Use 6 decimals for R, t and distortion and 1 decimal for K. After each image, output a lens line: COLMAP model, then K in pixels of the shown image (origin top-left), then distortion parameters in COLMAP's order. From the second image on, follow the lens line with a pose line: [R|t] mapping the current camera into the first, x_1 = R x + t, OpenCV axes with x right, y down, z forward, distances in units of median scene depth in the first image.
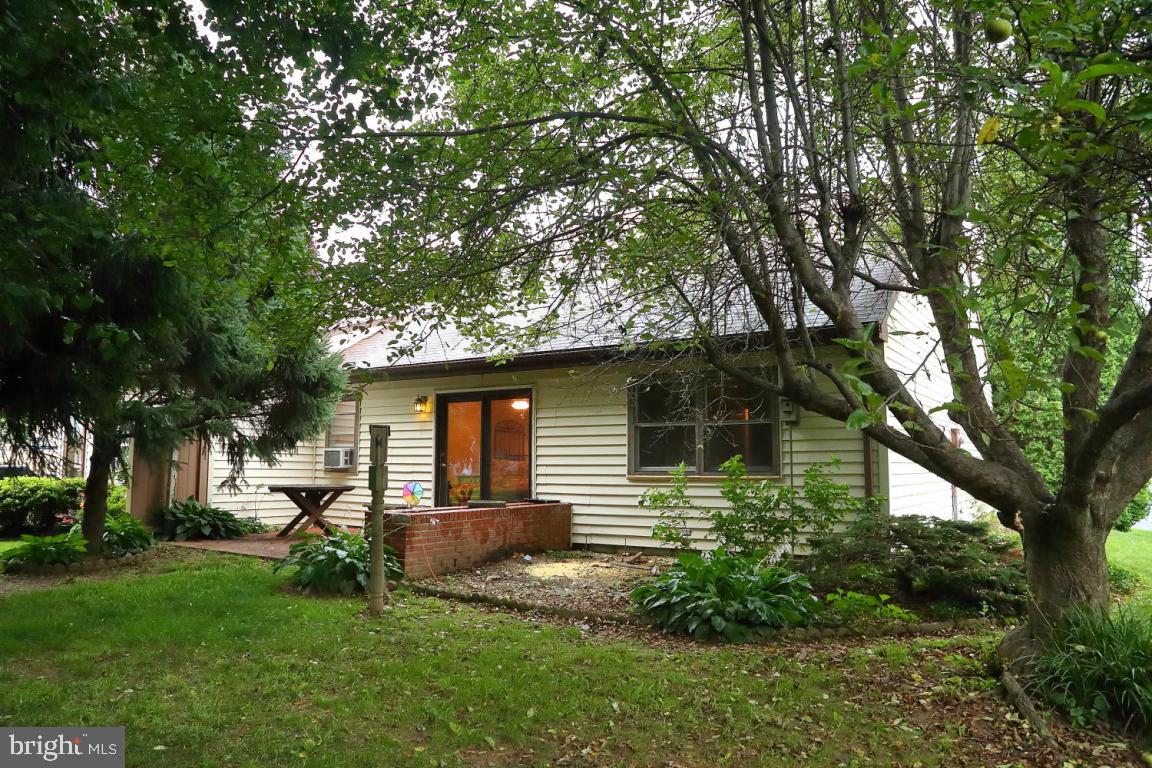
lens RADIAL K [[815.5, 0, 576.0], [0, 815.5, 384.0], [0, 0, 1]] dist [-0.120699, 0.084392]
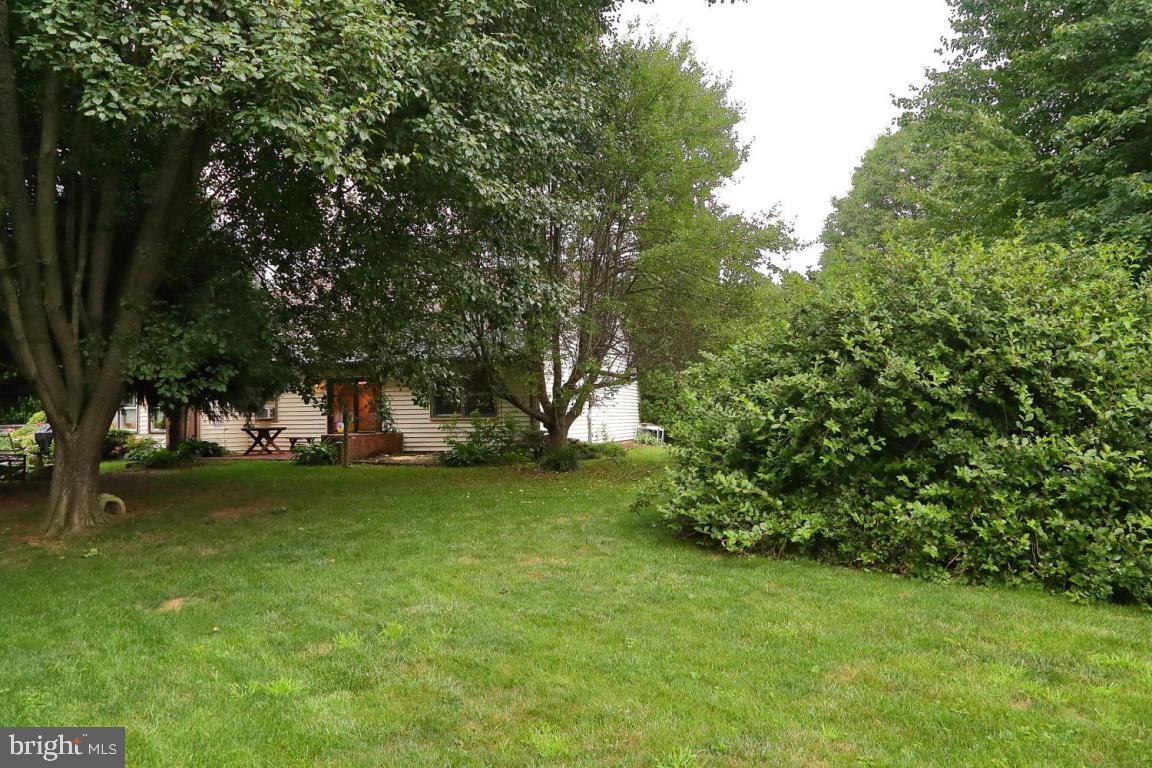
lens RADIAL K [[815.5, 0, 576.0], [0, 815.5, 384.0], [0, 0, 1]] dist [-0.120699, 0.084392]
pose [[0.960461, -0.004406, 0.278378, -0.178122], [-0.011367, 0.998421, 0.055019, -0.111948], [-0.278181, -0.056008, 0.958894, -1.273617]]
